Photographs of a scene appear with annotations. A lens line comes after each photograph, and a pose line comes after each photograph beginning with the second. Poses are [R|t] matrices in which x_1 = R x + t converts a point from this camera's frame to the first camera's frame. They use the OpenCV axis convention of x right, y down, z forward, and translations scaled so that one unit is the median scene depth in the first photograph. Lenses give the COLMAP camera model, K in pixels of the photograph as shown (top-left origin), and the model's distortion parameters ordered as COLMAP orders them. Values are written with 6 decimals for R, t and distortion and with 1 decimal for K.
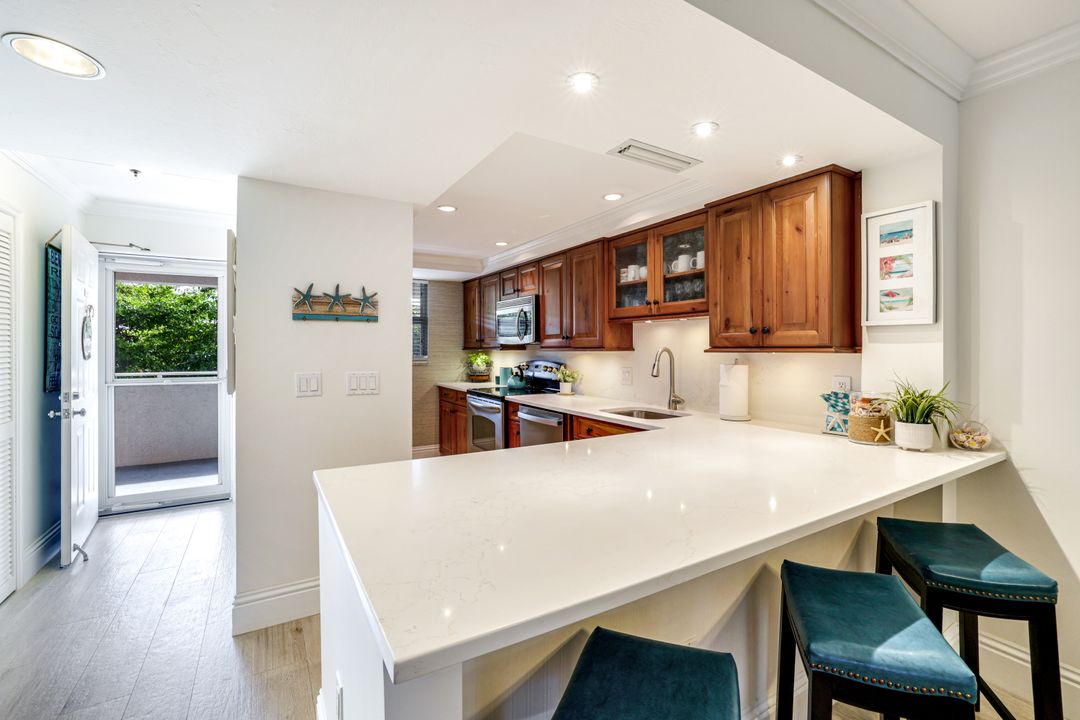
lens RADIAL K [[469.4, 0, 537.3], [0, 469.4, 352.8], [0, 0, 1]] dist [-0.054493, 0.023802]
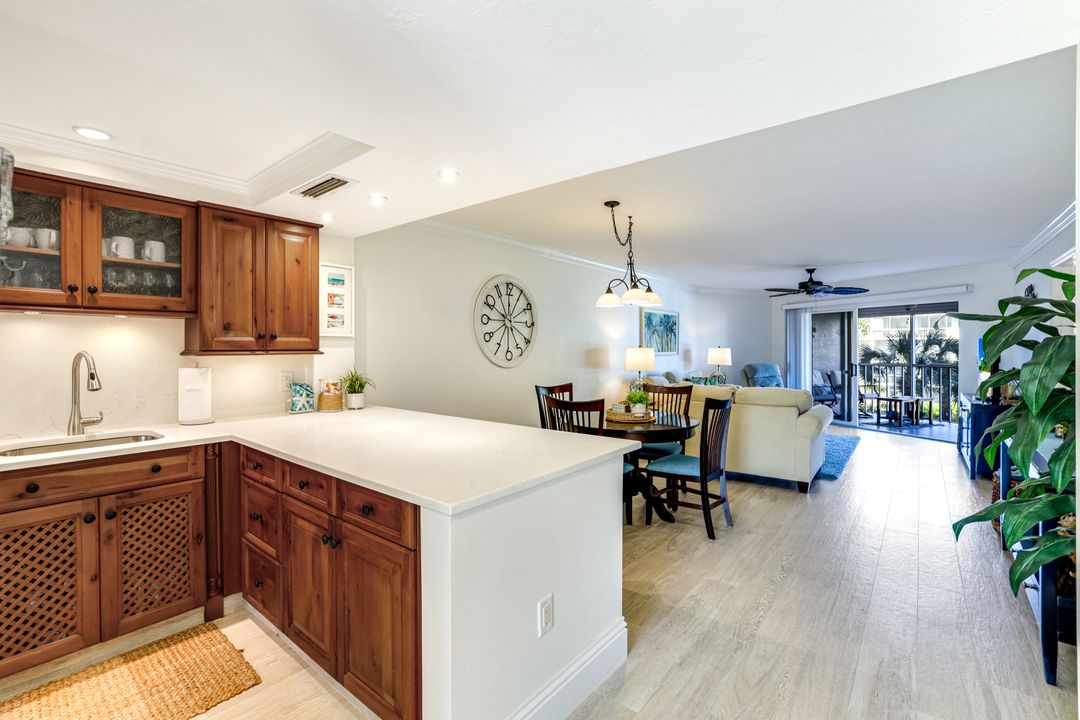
lens RADIAL K [[462.3, 0, 556.6], [0, 462.3, 351.7], [0, 0, 1]] dist [-0.002513, -0.000220]
pose [[-0.372933, -0.006110, 0.927838, -0.836841], [0.012583, 0.999853, 0.011642, -0.012249], [-0.927773, 0.016017, -0.372801, 0.715051]]
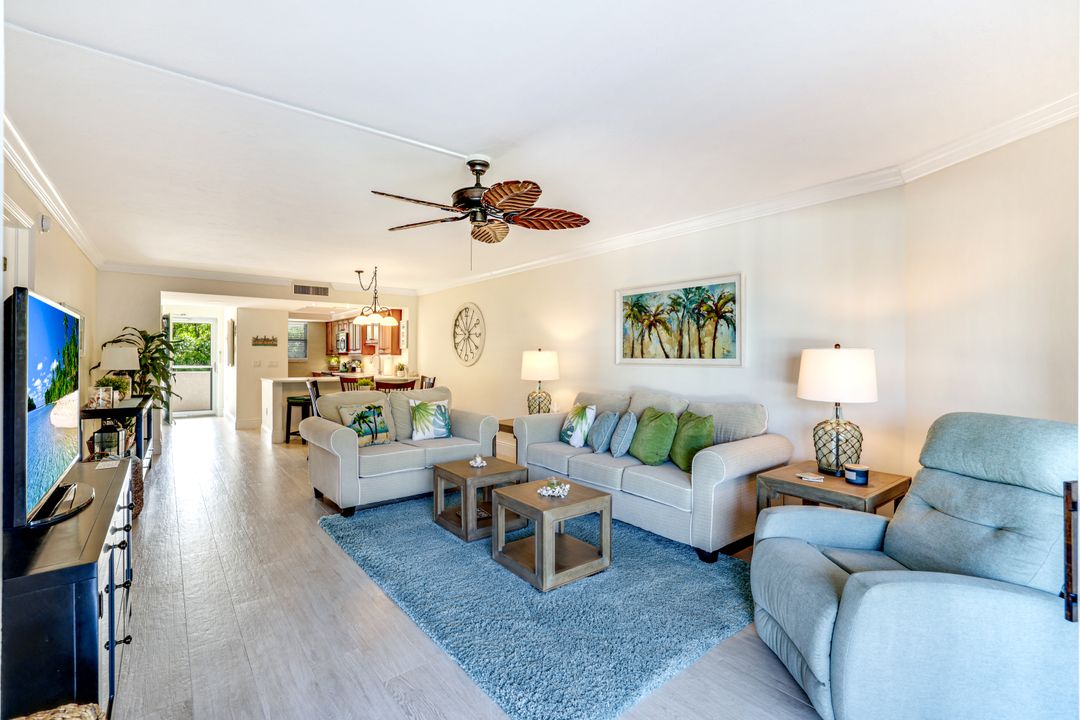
lens RADIAL K [[469.4, 0, 537.3], [0, 469.4, 352.8], [0, 0, 1]] dist [-0.054493, 0.023802]
pose [[0.987106, 0.002722, 0.160043, 1.064052], [0.000037, 0.999852, -0.017232, 0.045455], [-0.160066, 0.017015, 0.986960, -2.829973]]
